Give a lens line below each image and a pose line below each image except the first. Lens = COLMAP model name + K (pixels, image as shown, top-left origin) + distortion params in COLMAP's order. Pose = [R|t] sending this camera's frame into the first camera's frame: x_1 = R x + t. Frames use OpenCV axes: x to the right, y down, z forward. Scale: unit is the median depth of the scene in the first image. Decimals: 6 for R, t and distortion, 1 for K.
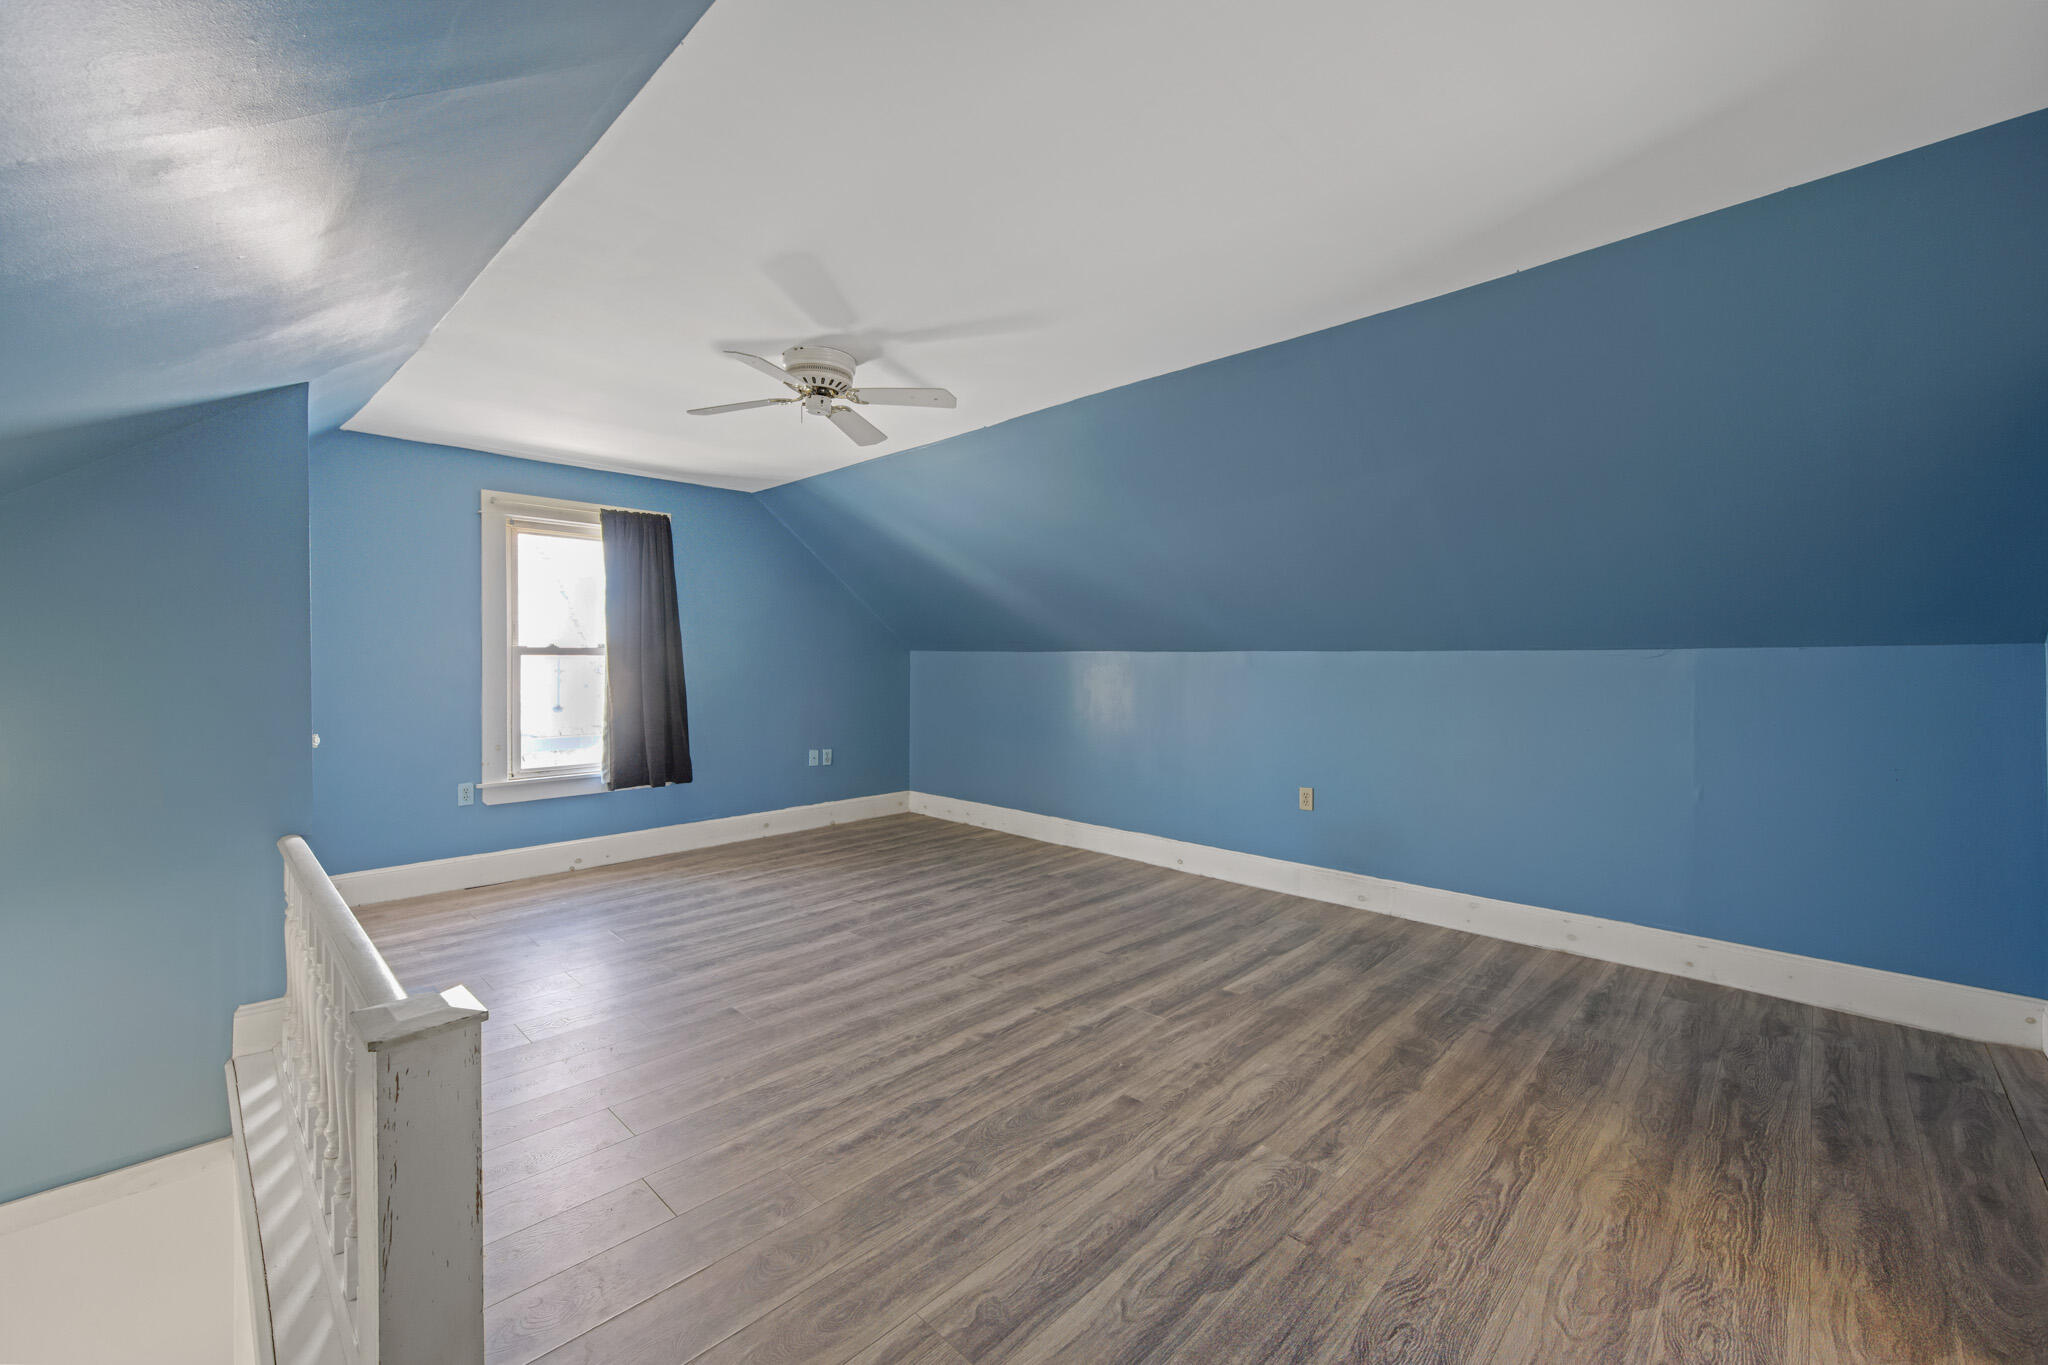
lens RADIAL K [[818.5, 0, 1022.9], [0, 818.5, 673.7], [0, 0, 1]] dist [-0.001757, 0.000104]
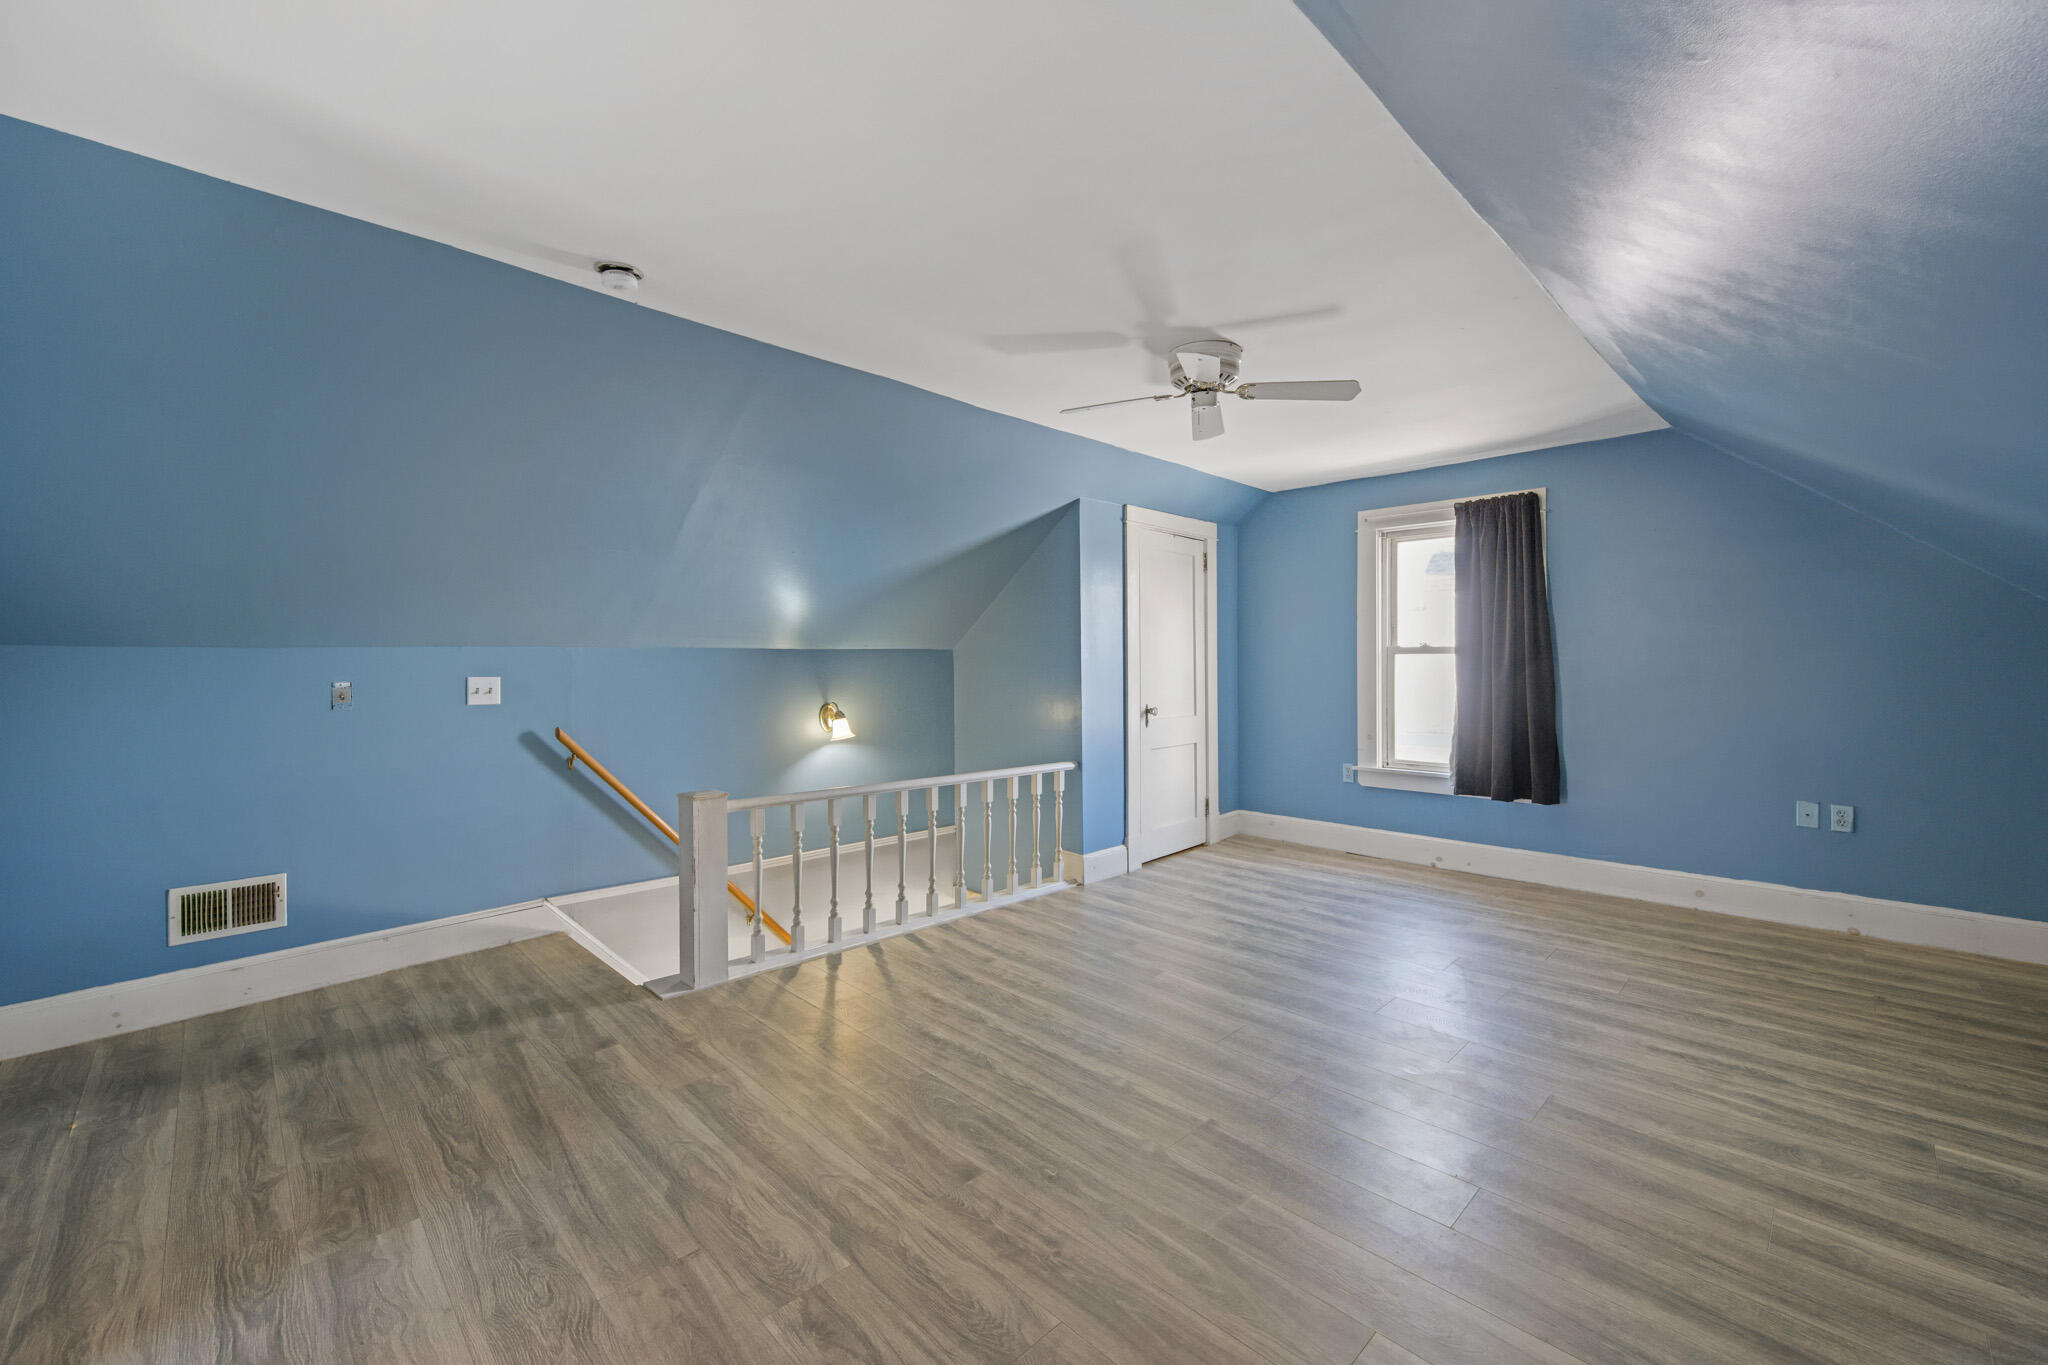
lens RADIAL K [[818.5, 0, 1022.9], [0, 818.5, 670.9], [0, 0, 1]] dist [-0.001757, 0.000104]
pose [[-0.018945, 0.013653, -0.999727, 0.508201], [-0.013136, 0.999817, 0.013903, -0.010434], [0.999734, 0.013396, -0.018762, 0.550579]]
